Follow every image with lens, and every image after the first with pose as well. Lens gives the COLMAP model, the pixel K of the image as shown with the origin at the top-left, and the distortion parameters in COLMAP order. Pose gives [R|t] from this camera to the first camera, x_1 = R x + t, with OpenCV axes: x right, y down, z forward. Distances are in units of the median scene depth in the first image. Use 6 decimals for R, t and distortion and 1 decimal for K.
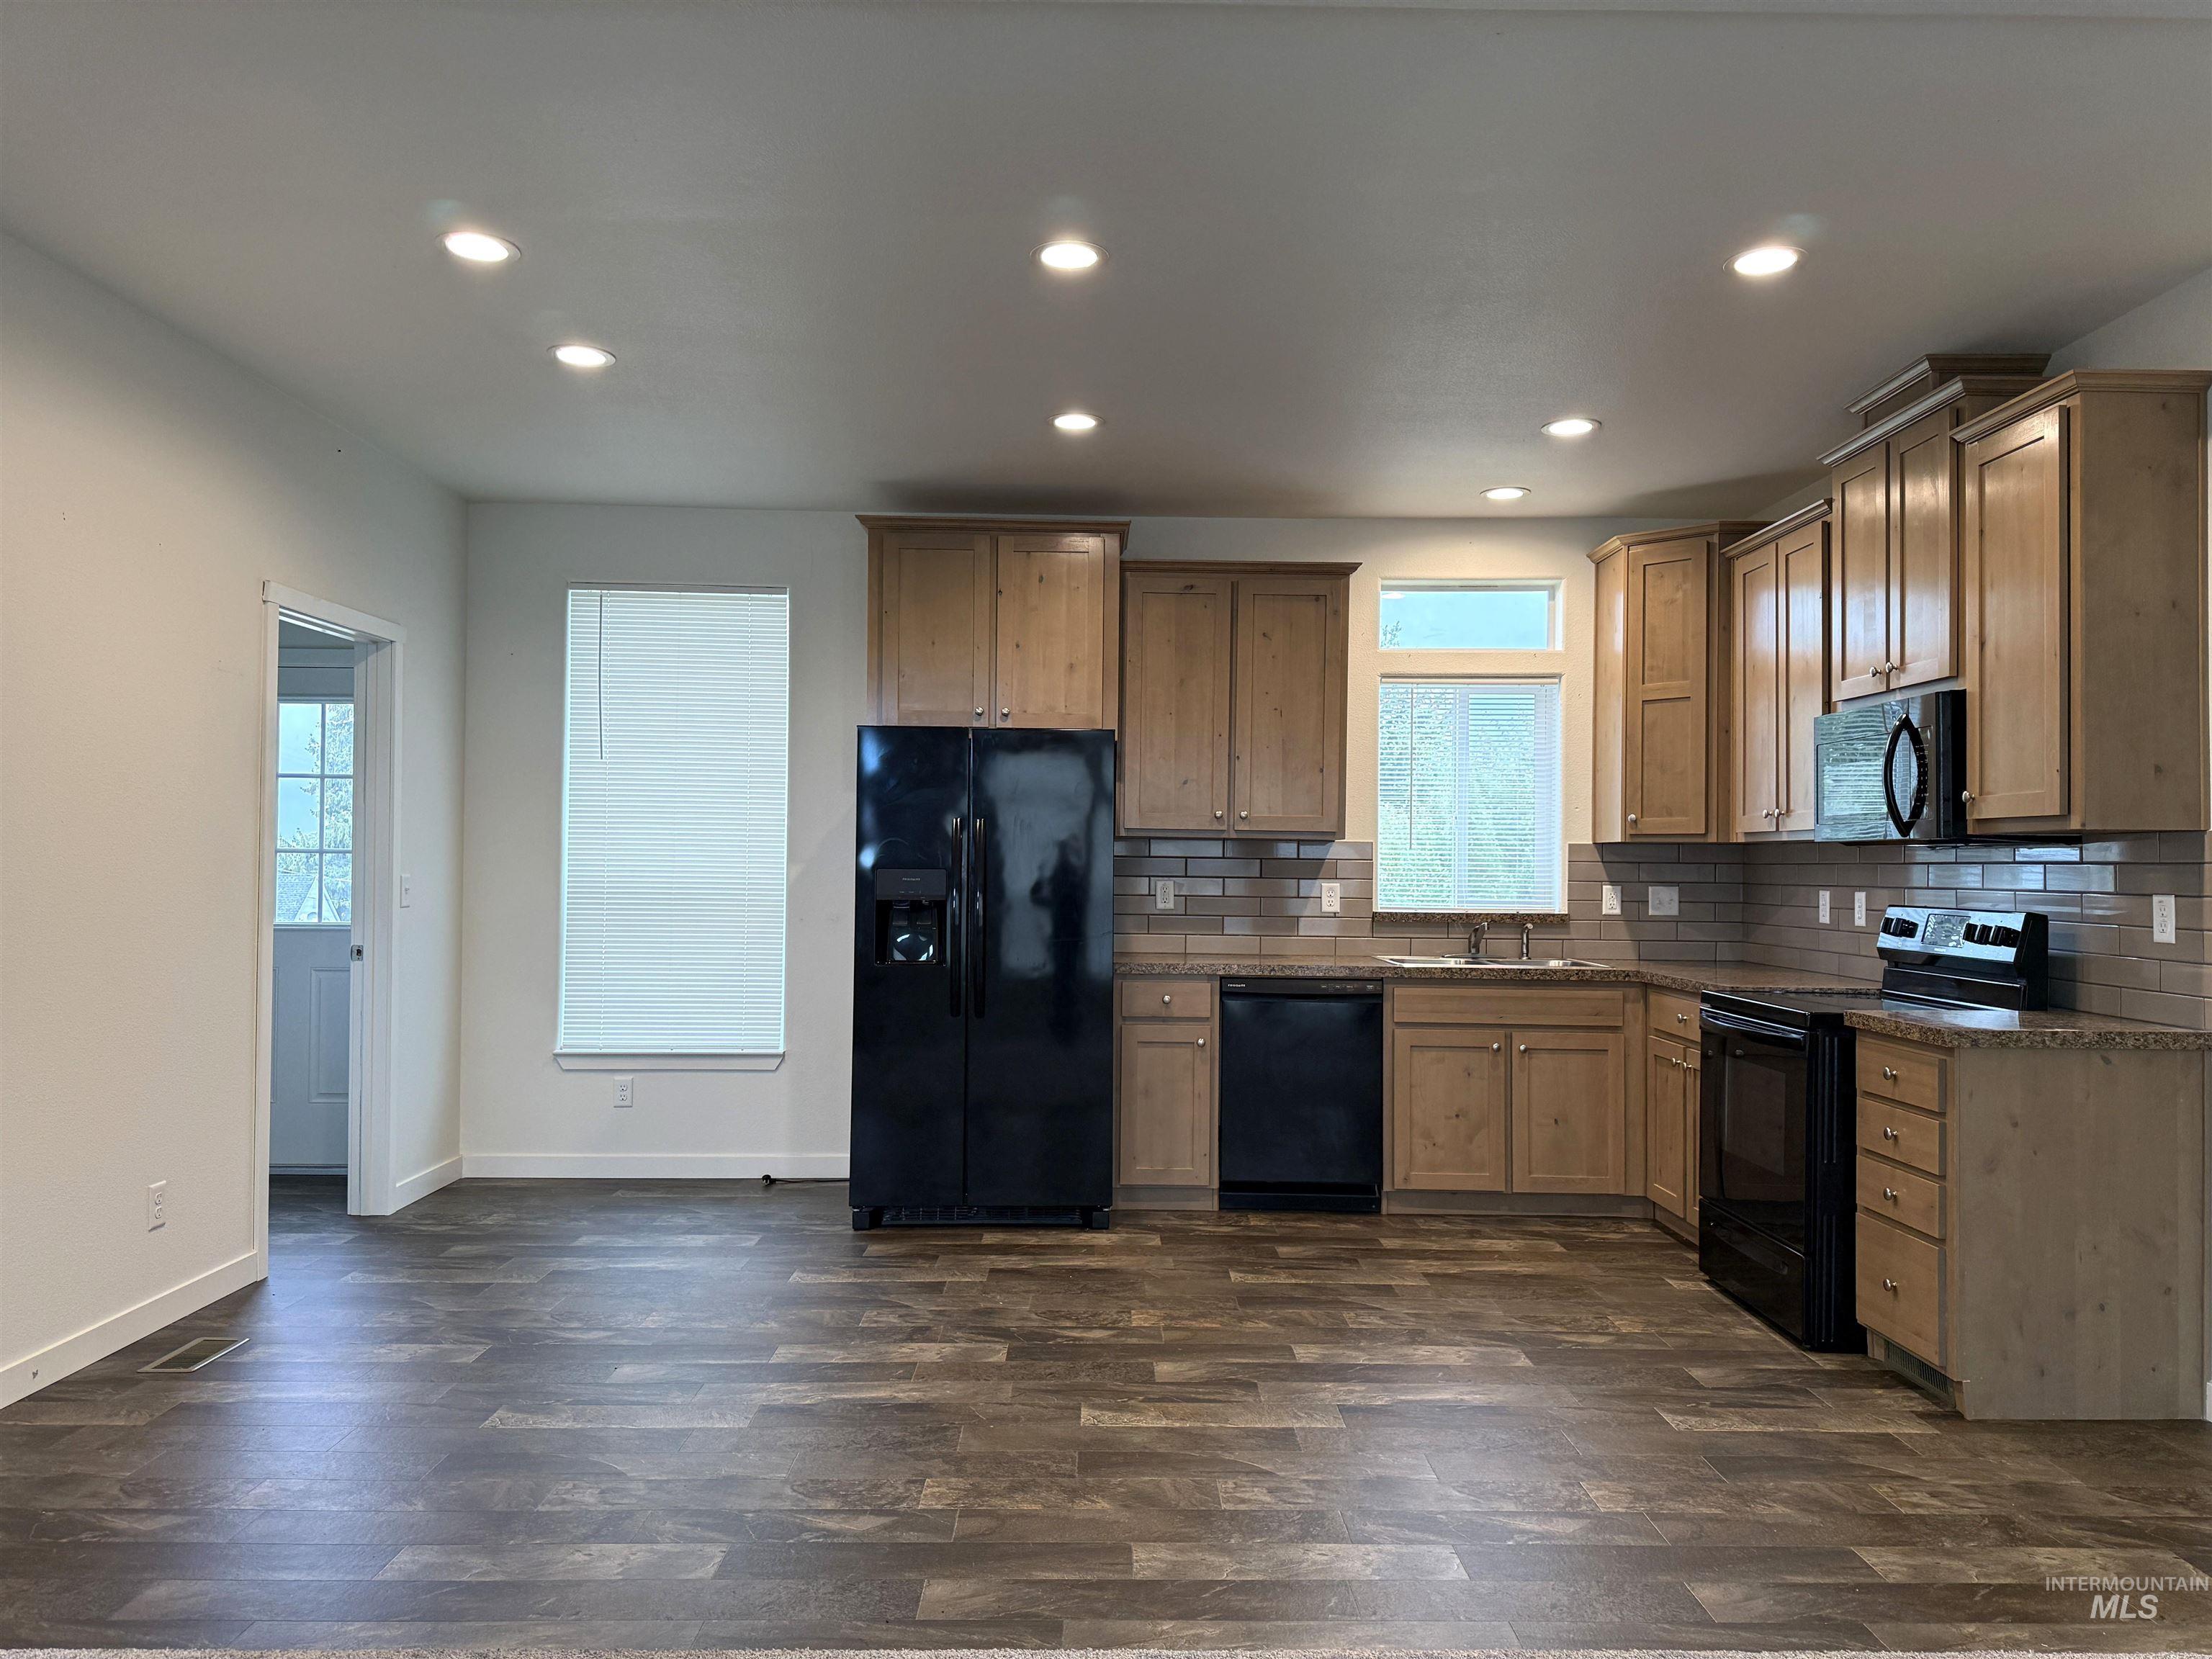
lens RADIAL K [[1576.2, 0, 1107.1], [0, 1576.2, 818.1], [0, 0, 1]] dist [0.125571, -0.182259]
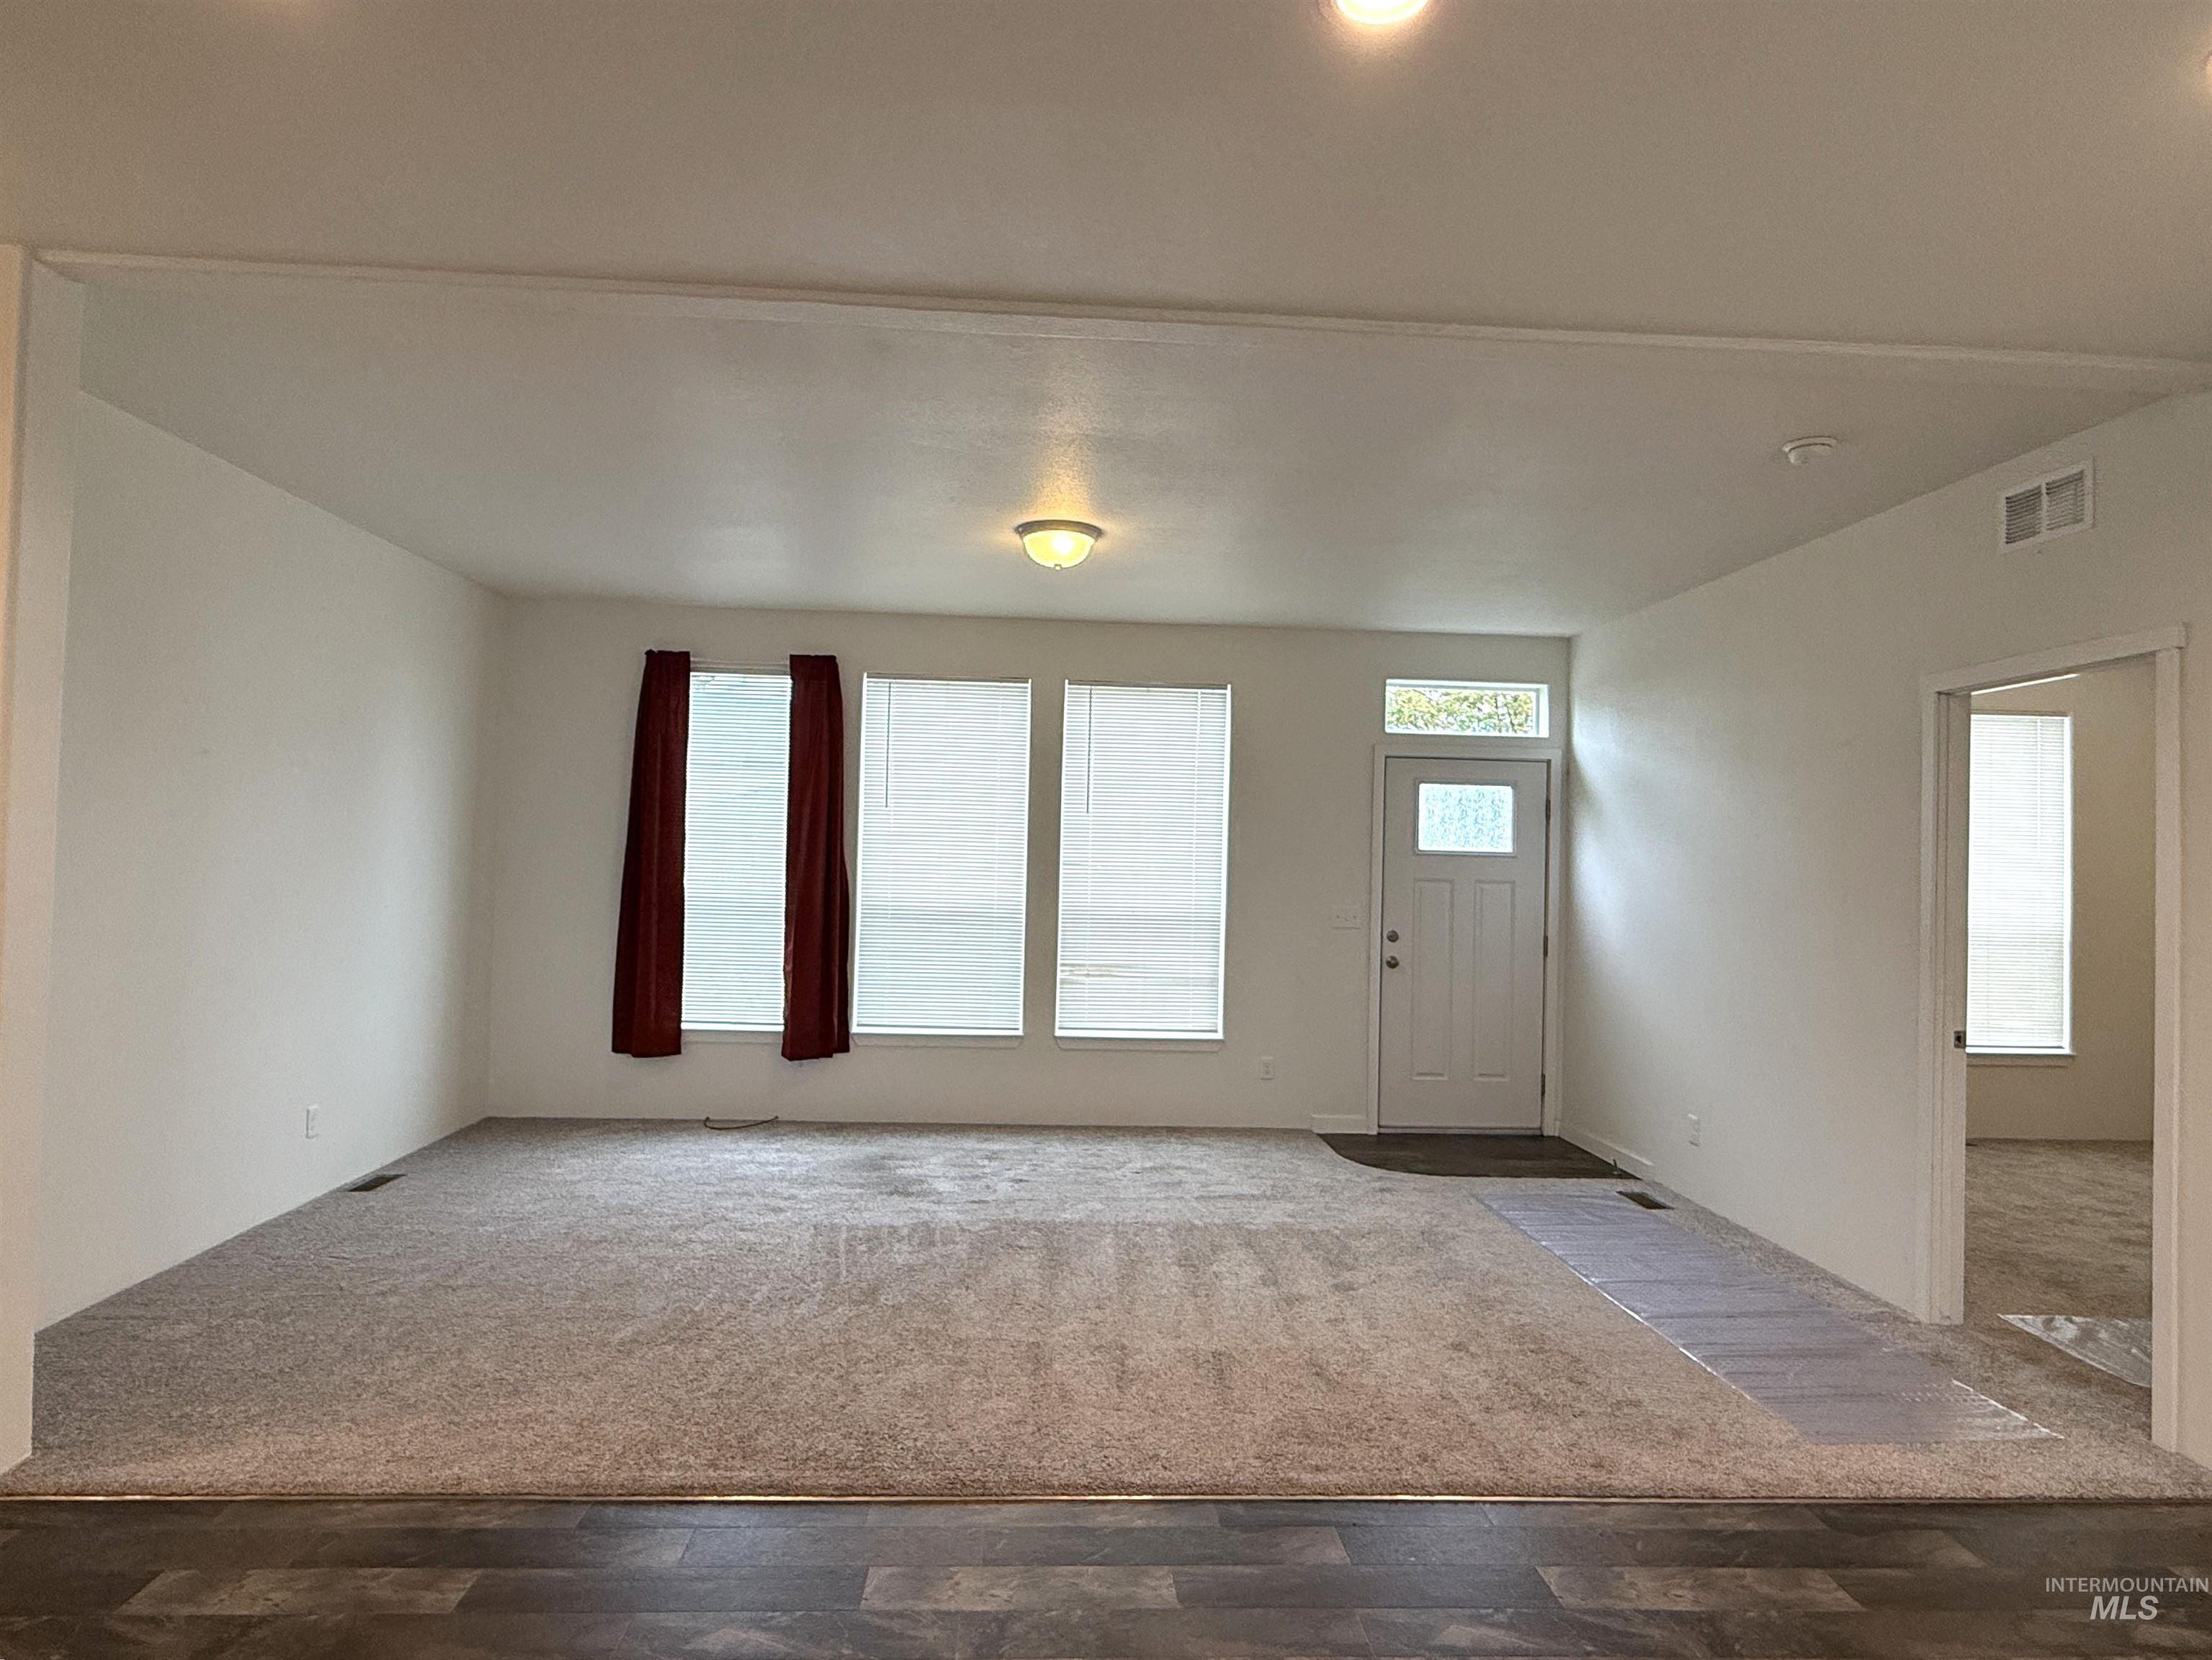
lens RADIAL K [[1284.7, 0, 1106.0], [0, 1284.7, 830.0], [0, 0, 1]] dist [-0.000499, -0.000096]
pose [[-0.998640, -0.038576, -0.035058, 0.056261], [-0.036469, 0.997599, -0.058872, 0.005110], [0.037245, -0.057513, -0.997650, 0.955626]]
